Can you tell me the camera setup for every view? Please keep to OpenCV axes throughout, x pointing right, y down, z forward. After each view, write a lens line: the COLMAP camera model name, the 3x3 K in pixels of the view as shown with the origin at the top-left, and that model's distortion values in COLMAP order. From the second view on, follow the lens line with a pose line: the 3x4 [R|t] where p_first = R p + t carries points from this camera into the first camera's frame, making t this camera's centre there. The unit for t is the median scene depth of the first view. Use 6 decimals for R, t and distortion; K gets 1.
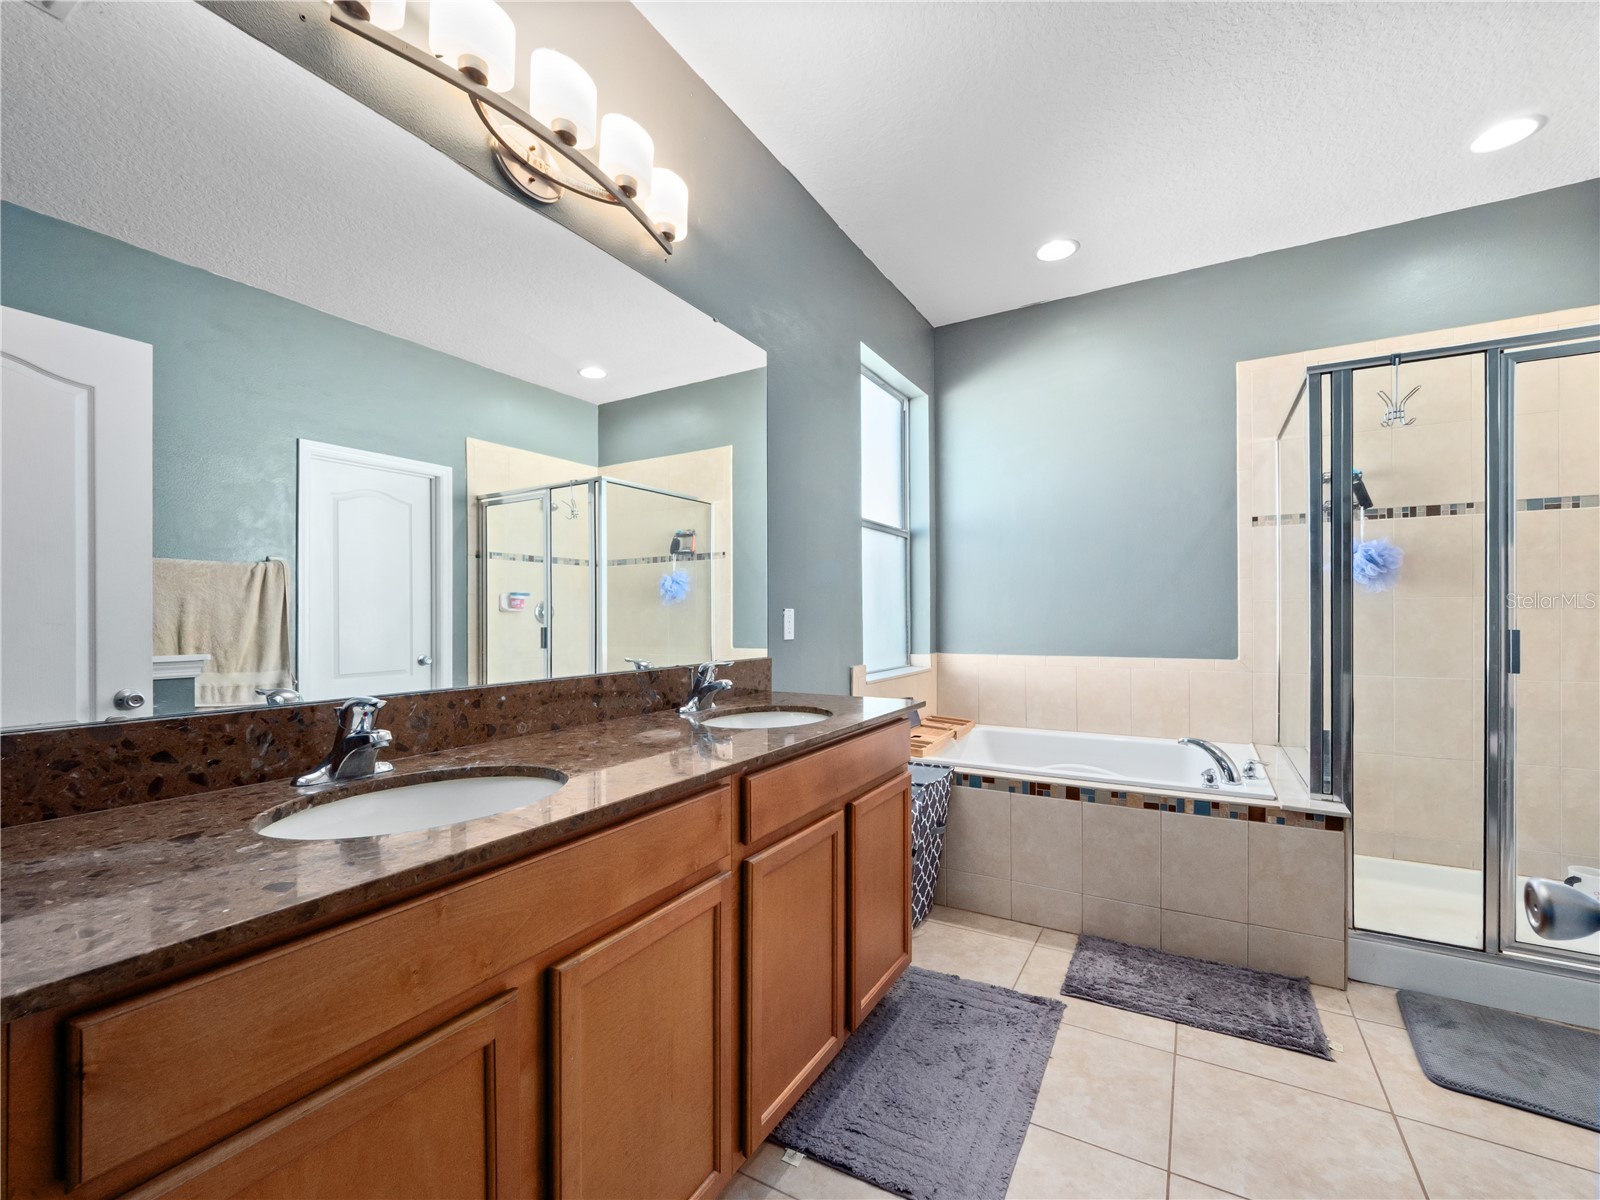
lens RADIAL K [[671.7, 0, 793.9], [0, 671.7, 604.5], [0, 0, 1]] dist [-0.020668, -0.000091]
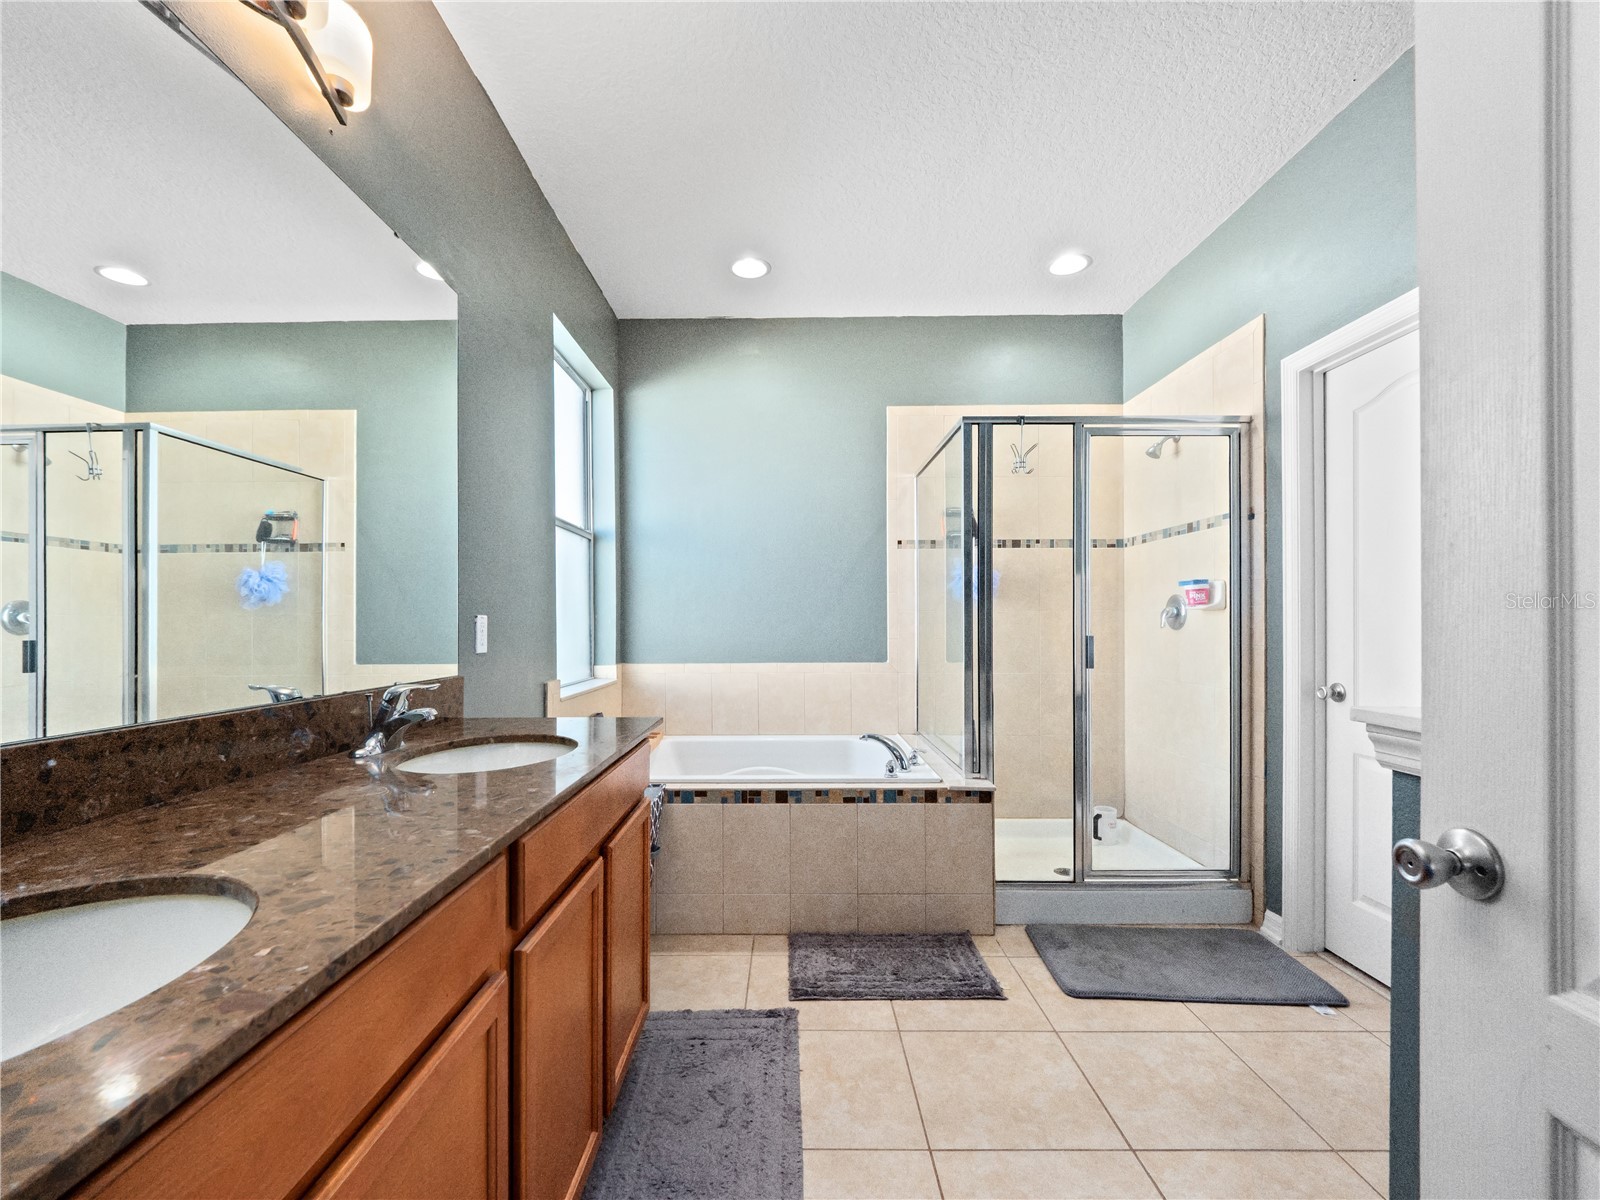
lens RADIAL K [[673.8, 0, 784.2], [0, 673.8, 612.6], [0, 0, 1]] dist [0.003844, -0.008789]
pose [[0.865481, 0.010273, 0.500837, -0.109351], [-0.010070, 0.999944, -0.003109, 0.001954], [-0.500841, -0.002352, 0.865536, 0.108486]]
